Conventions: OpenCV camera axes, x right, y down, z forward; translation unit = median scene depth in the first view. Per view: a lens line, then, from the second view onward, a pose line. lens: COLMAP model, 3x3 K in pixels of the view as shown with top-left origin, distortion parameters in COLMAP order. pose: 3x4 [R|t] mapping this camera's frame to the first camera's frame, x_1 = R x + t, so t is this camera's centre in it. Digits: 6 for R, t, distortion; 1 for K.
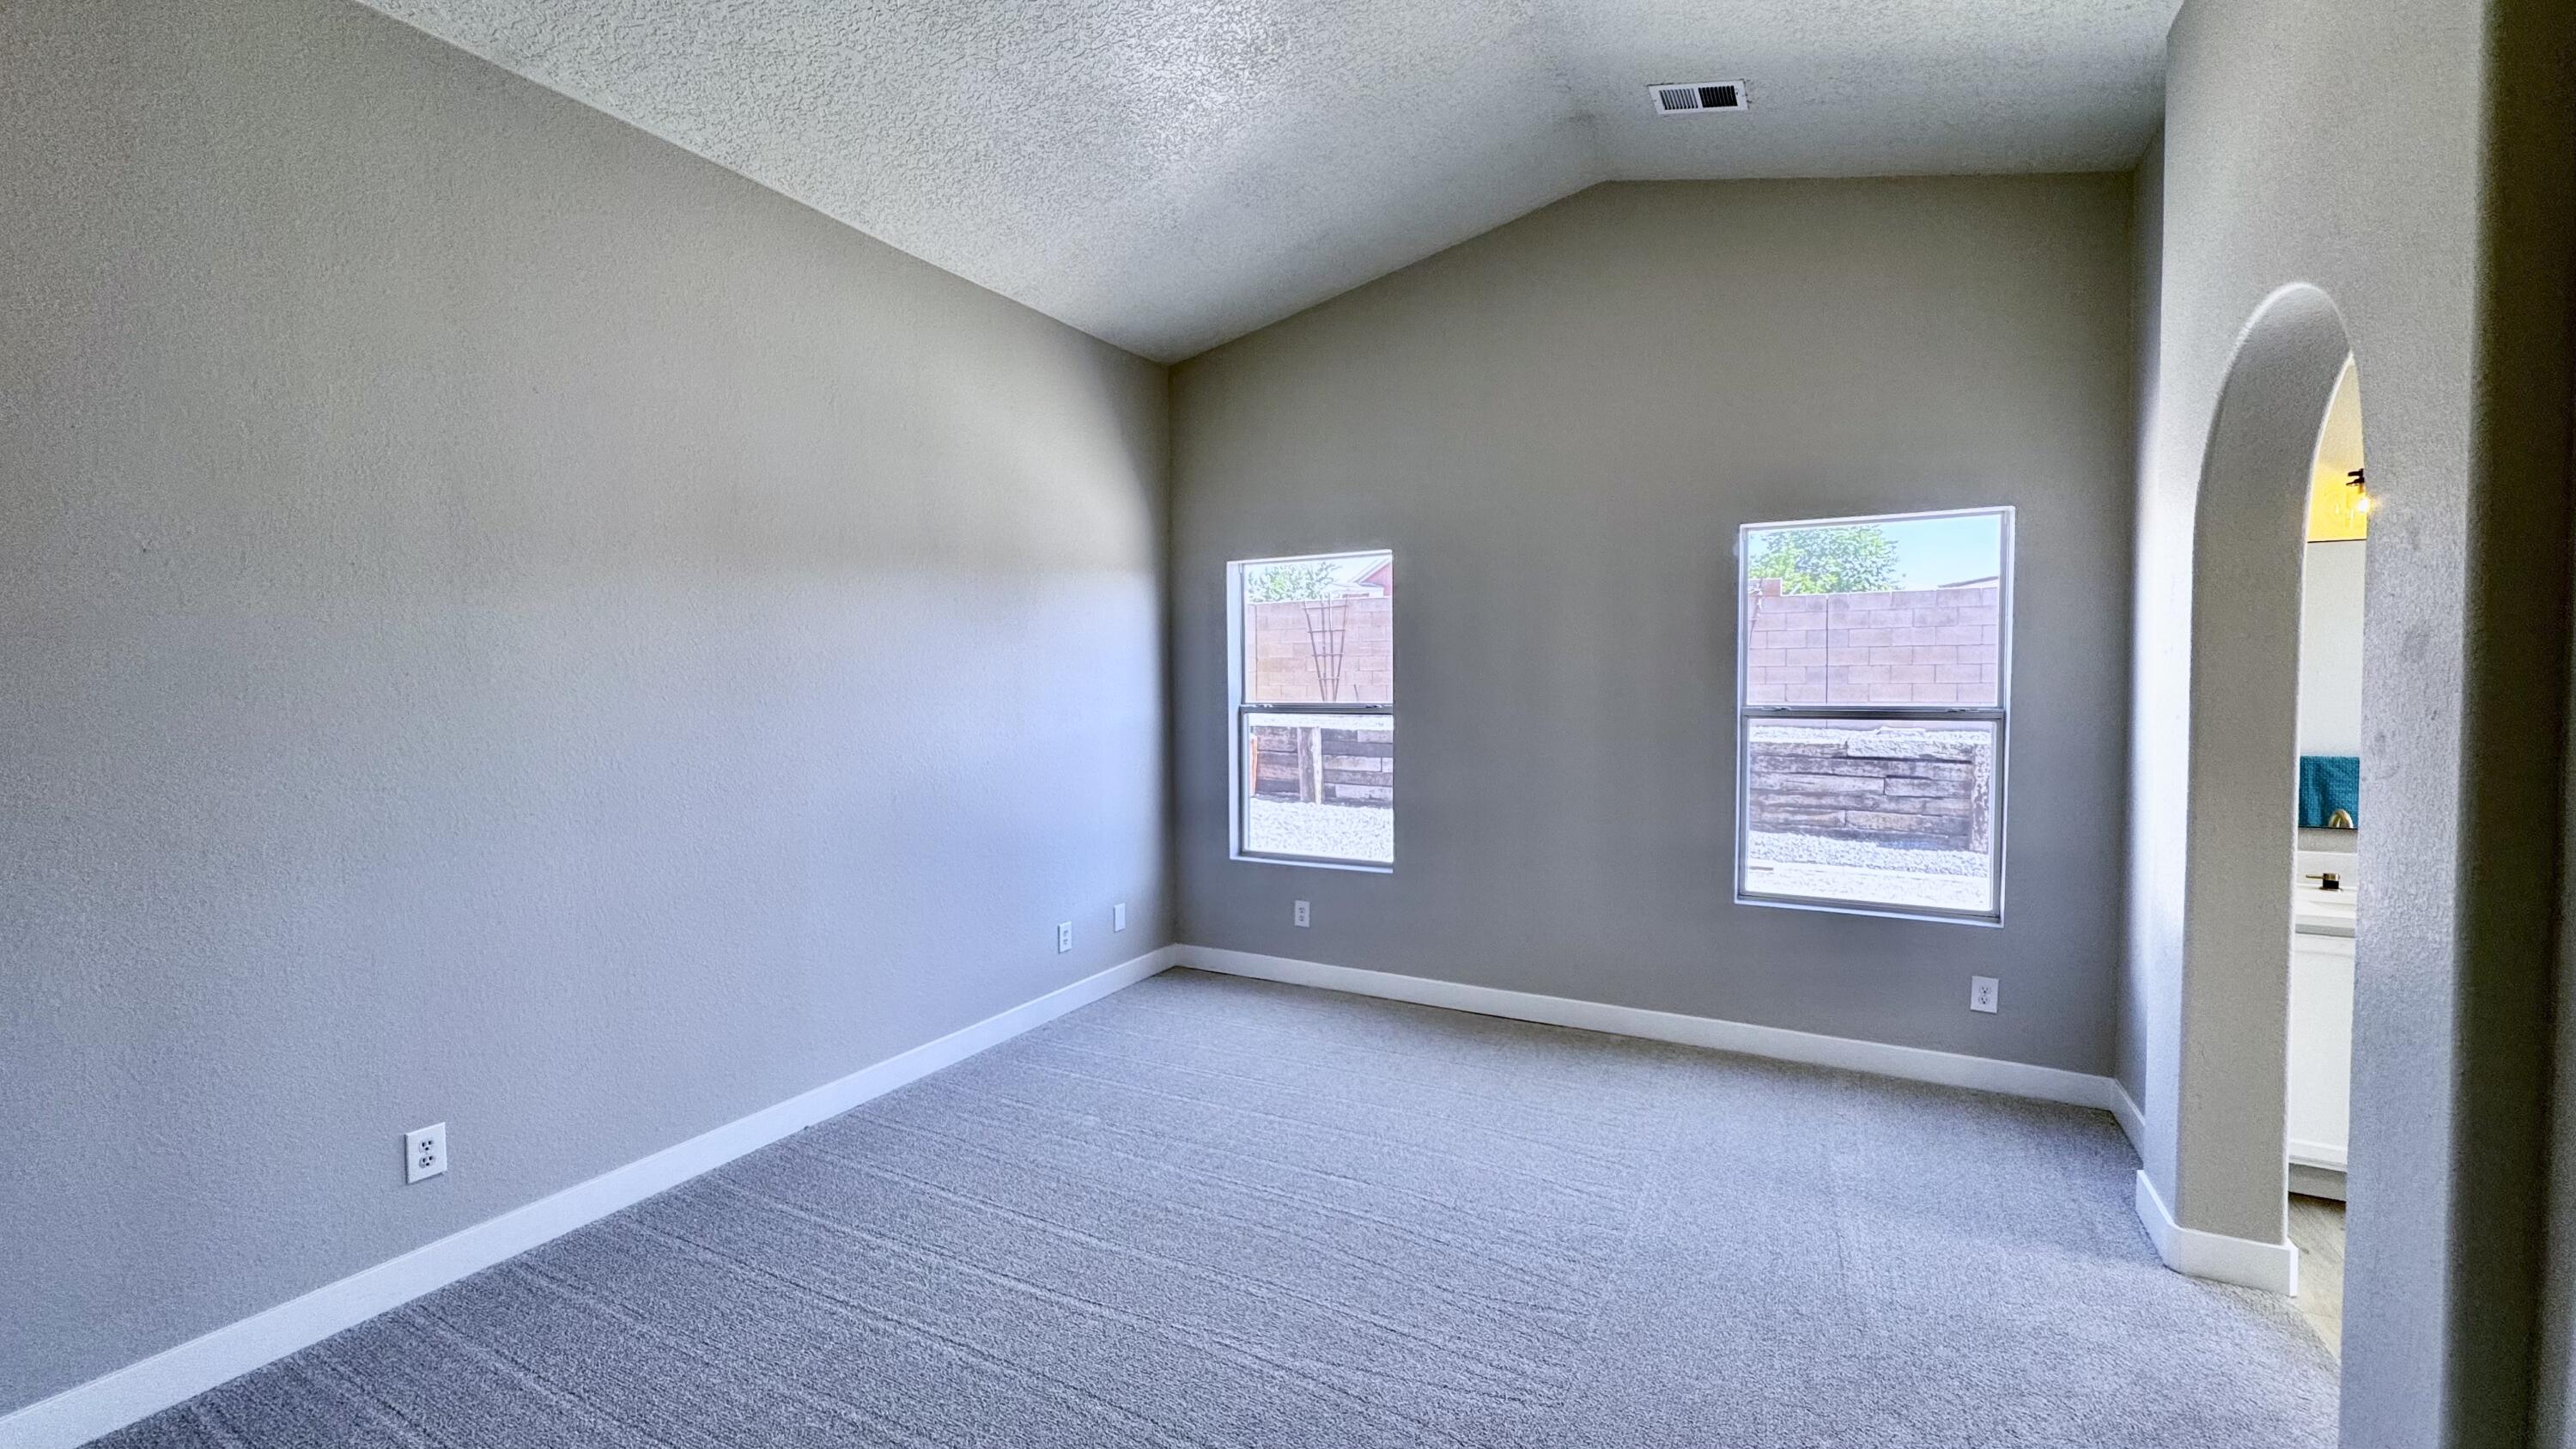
lens RADIAL K [[1024.6, 0, 1292.2], [0, 1024.6, 719.0], [0, 0, 1]] dist [-0.000989, -0.000778]
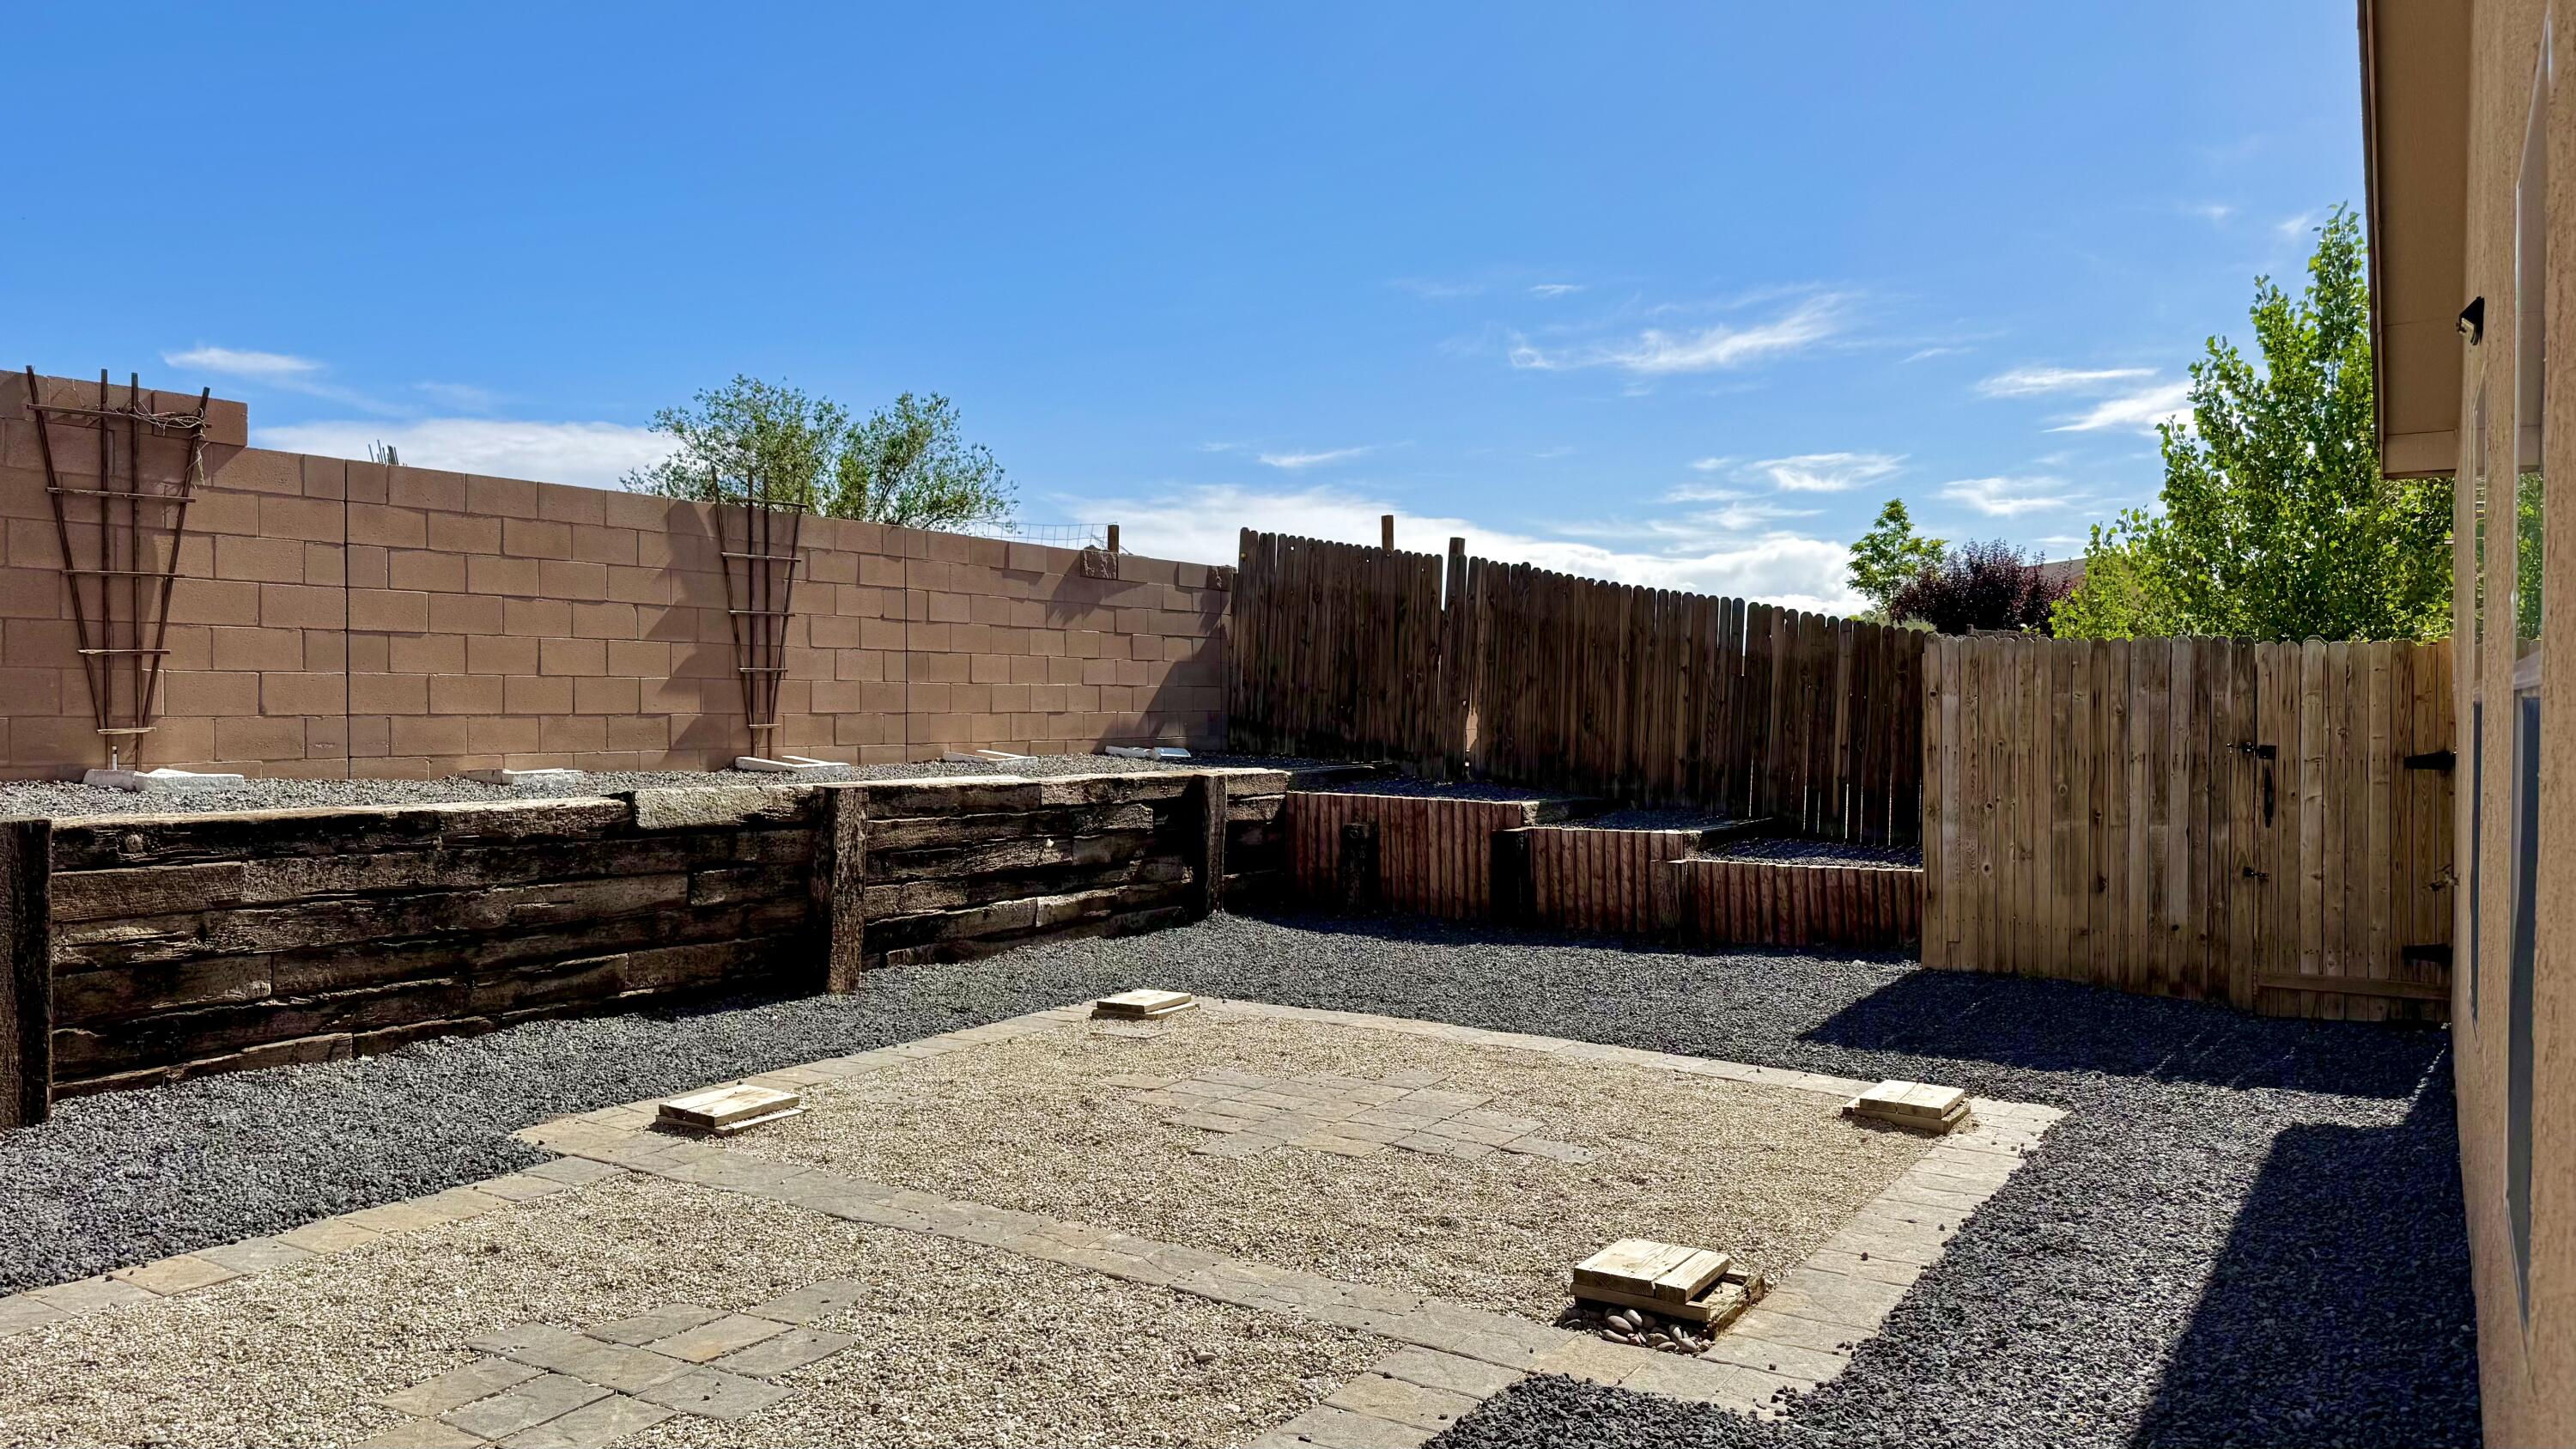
lens RADIAL K [[1798.2, 0, 1283.4], [0, 1798.2, 729.6], [0, 0, 1]] dist [0.057391, -0.039052]
pose [[0.088493, -0.016343, 0.995943, -0.199528], [0.022892, 0.999635, 0.014369, -0.011646], [-0.995814, 0.021527, 0.088834, 0.566917]]
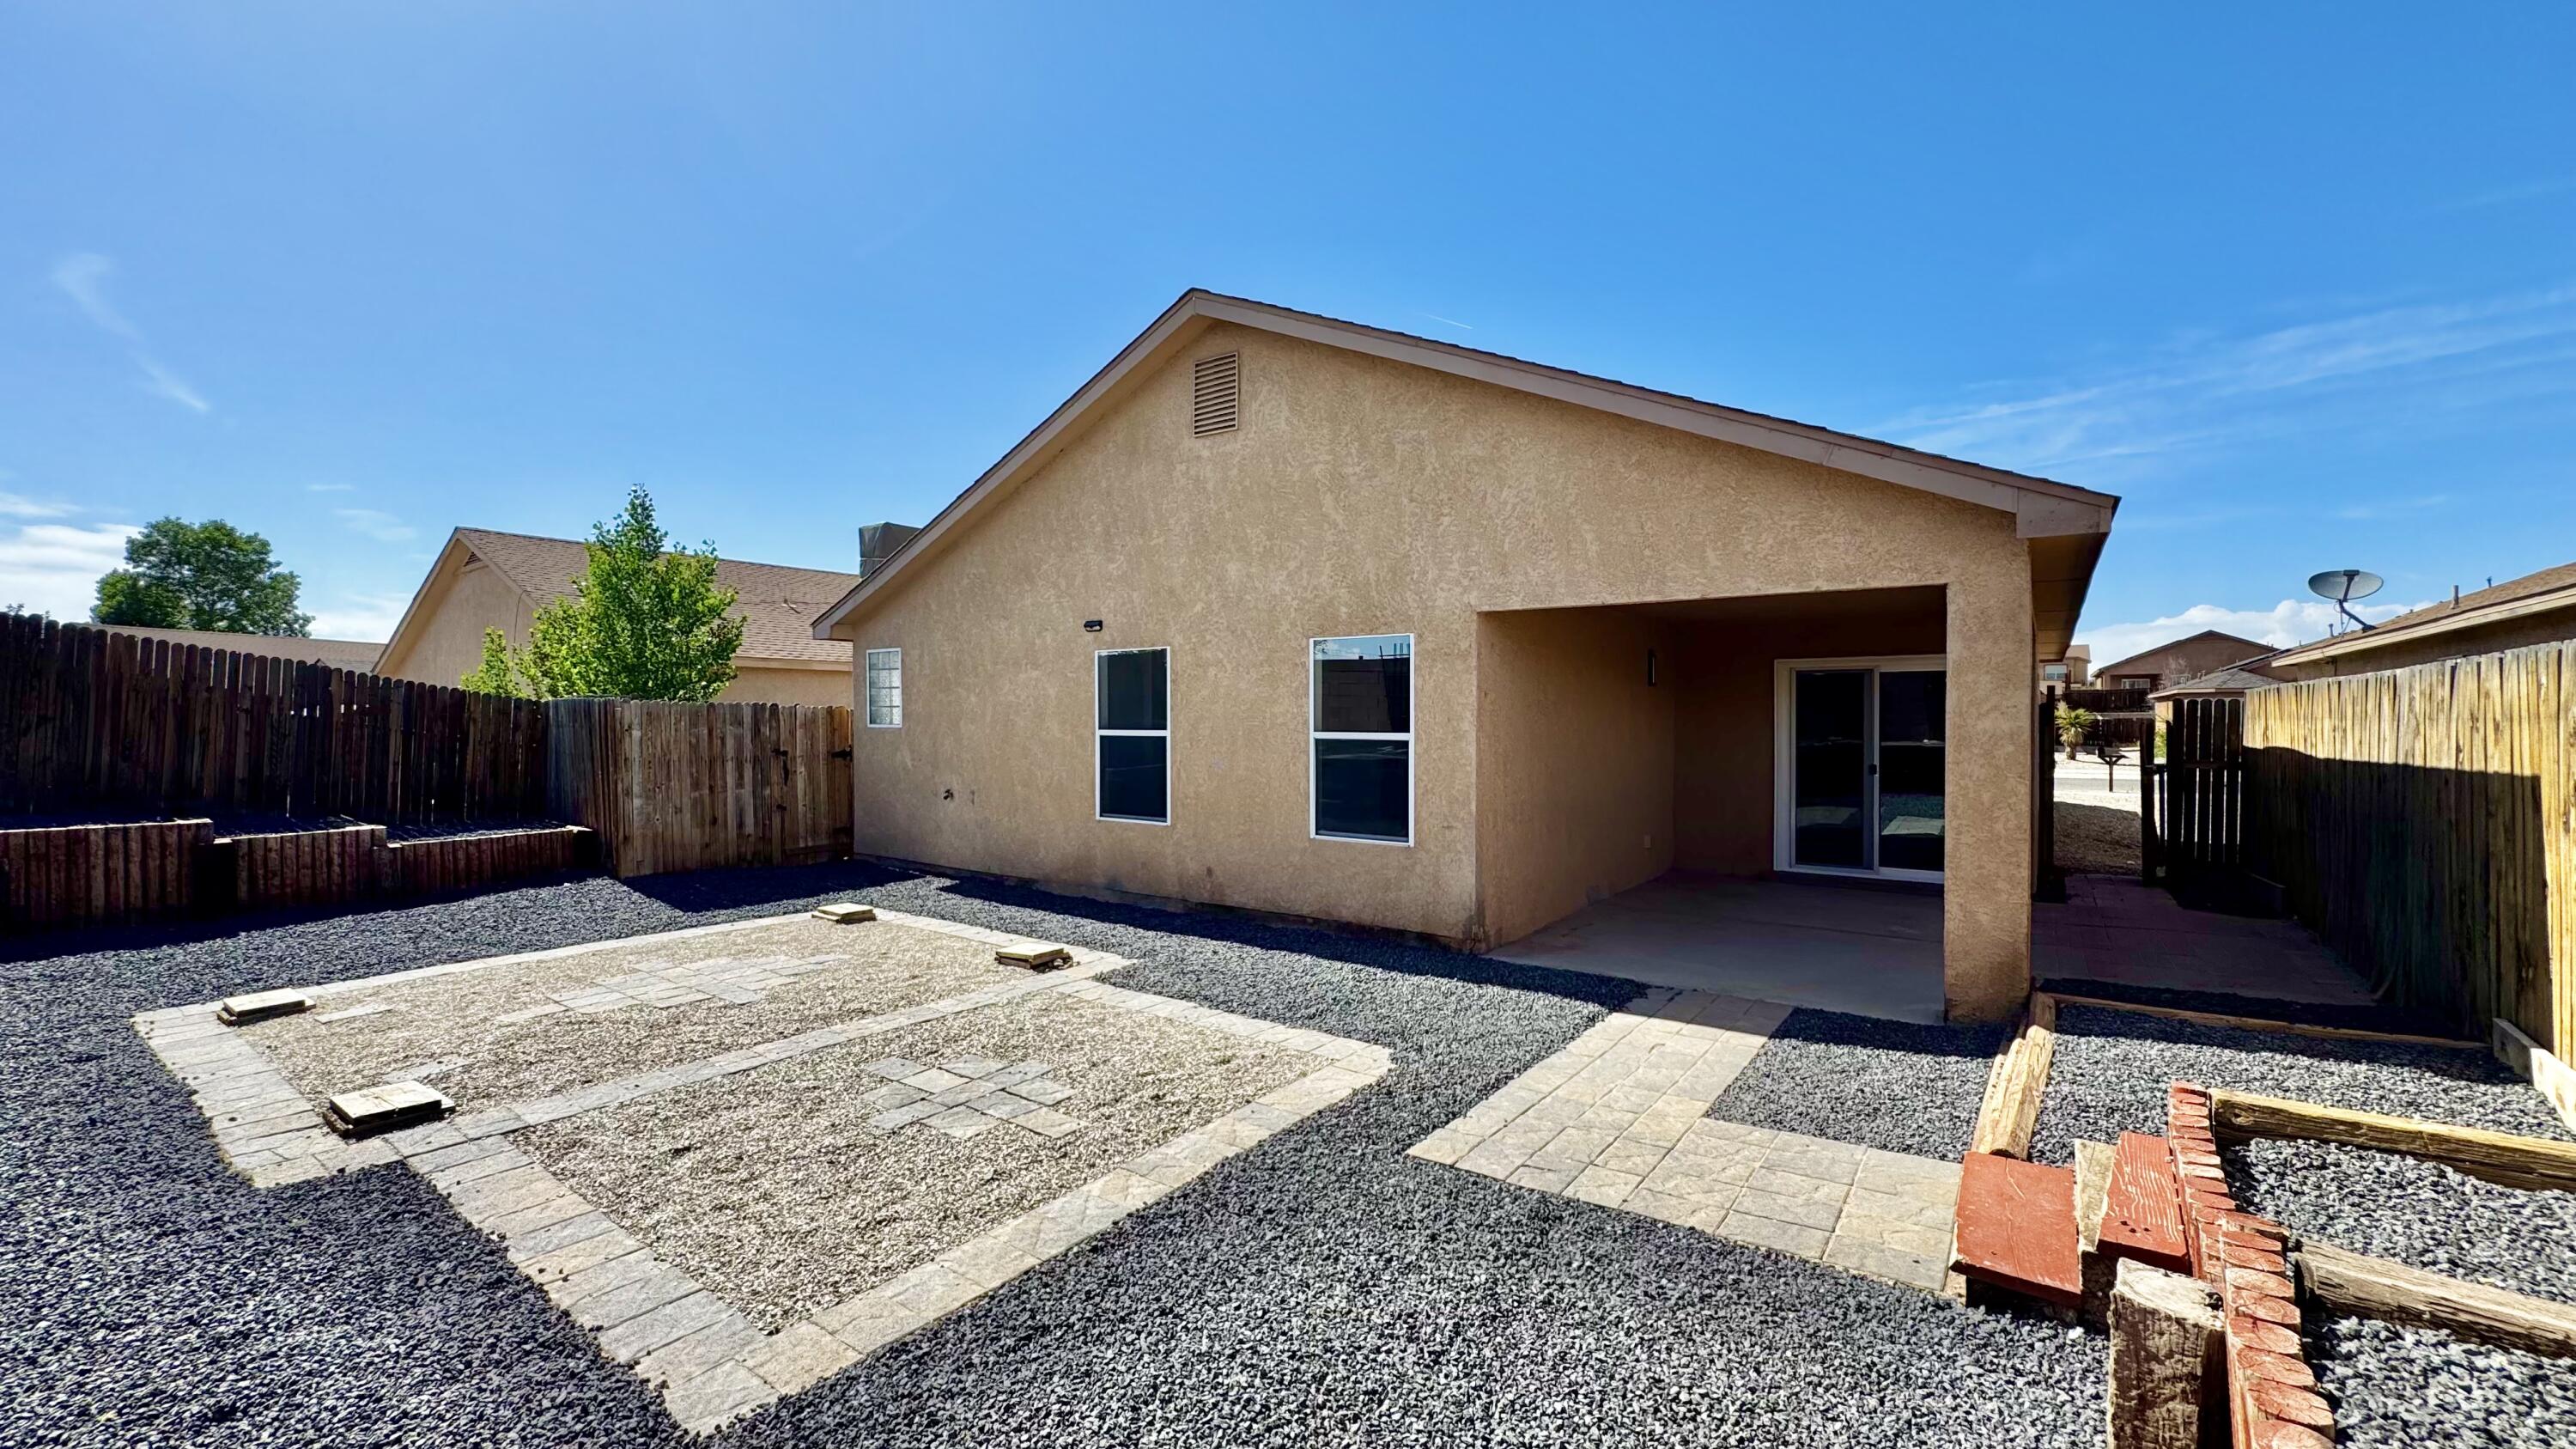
lens RADIAL K [[1024.6, 0, 1277.8], [0, 1024.6, 719.7], [0, 0, 1]] dist [-0.000989, -0.000778]
pose [[-0.985285, -0.000379, 0.170919, -0.041028], [0.005171, 0.999474, 0.032028, -0.043867], [-0.170841, 0.032440, -0.984764, 1.118035]]
